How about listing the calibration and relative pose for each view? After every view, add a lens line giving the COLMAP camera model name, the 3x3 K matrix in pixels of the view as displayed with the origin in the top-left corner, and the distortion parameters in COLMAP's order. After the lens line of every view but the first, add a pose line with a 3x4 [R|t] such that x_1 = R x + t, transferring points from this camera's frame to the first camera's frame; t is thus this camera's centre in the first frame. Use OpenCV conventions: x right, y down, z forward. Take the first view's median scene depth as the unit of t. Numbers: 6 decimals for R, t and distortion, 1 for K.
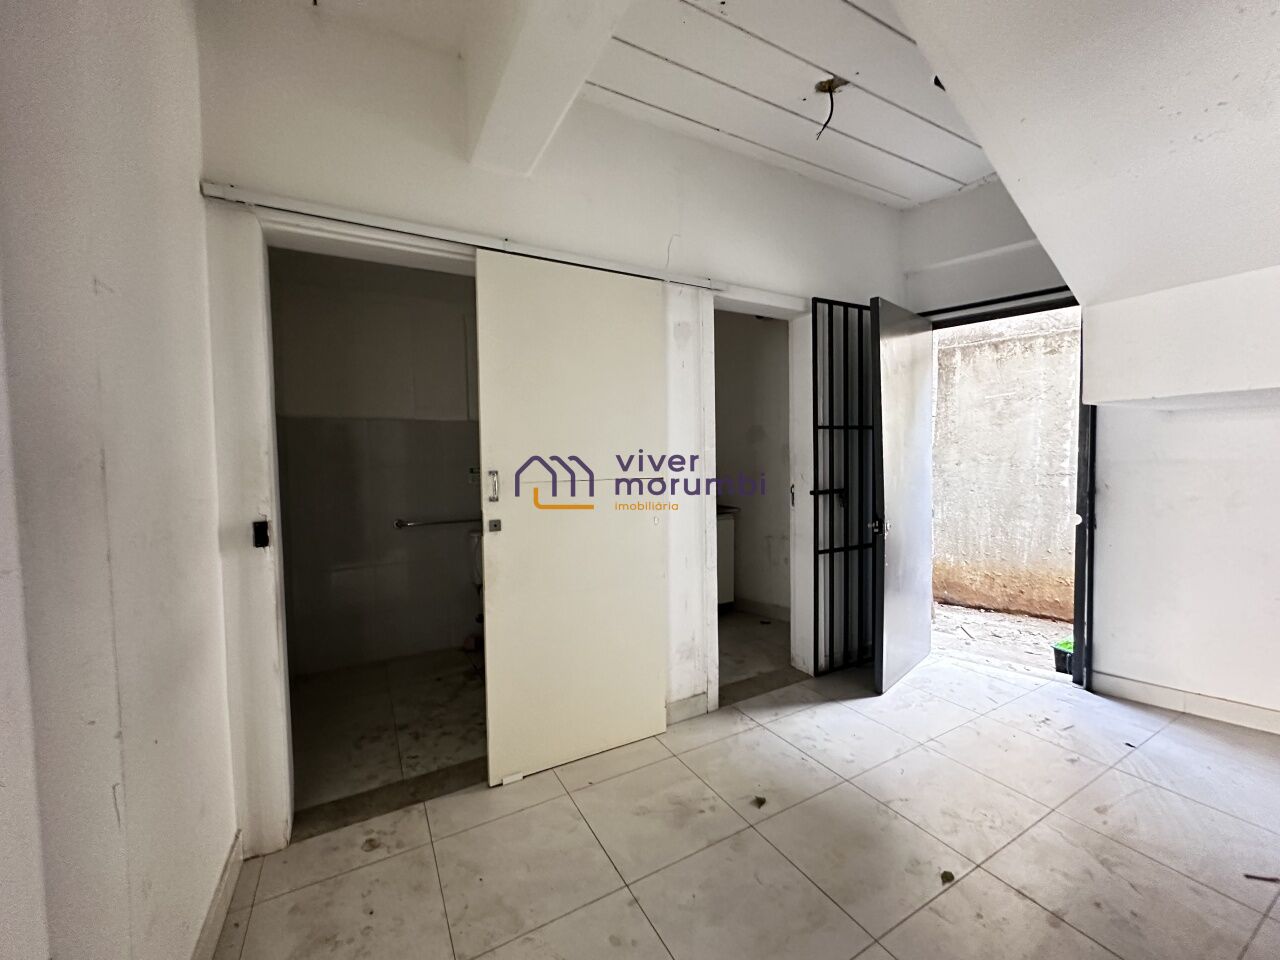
lens RADIAL K [[508.4, 0, 640.0], [0, 508.4, 480.0], [0, 0, 1]] dist [-0.006578, 0.001046]
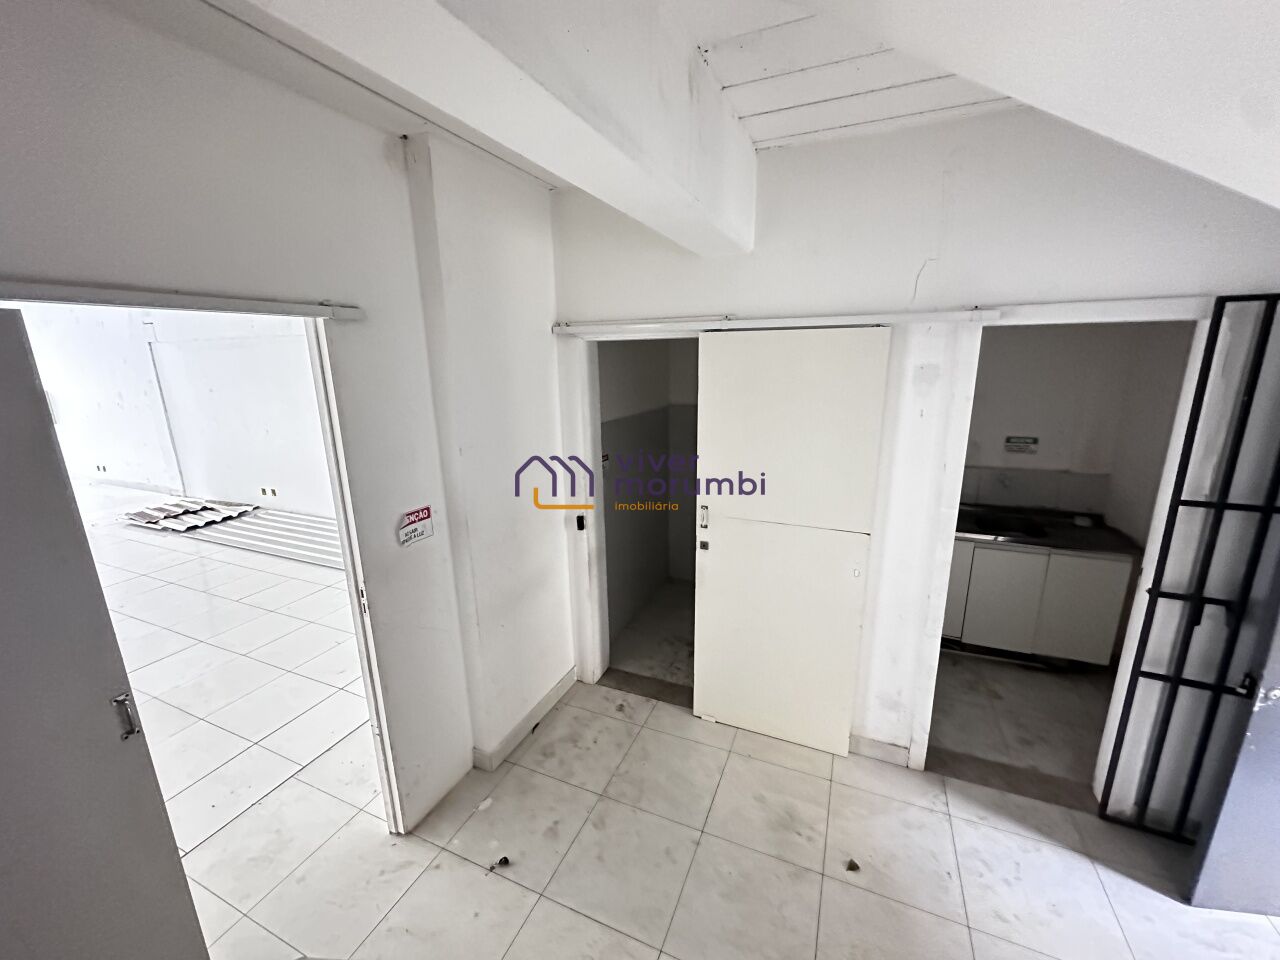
lens RADIAL K [[508.4, 0, 640.0], [0, 508.4, 480.0], [0, 0, 1]] dist [-0.006578, 0.001046]
pose [[0.607962, 0.196130, -0.769360, 0.597144], [-0.025024, 0.973261, 0.228336, -0.374001], [0.793571, -0.119567, 0.596614, 0.100064]]
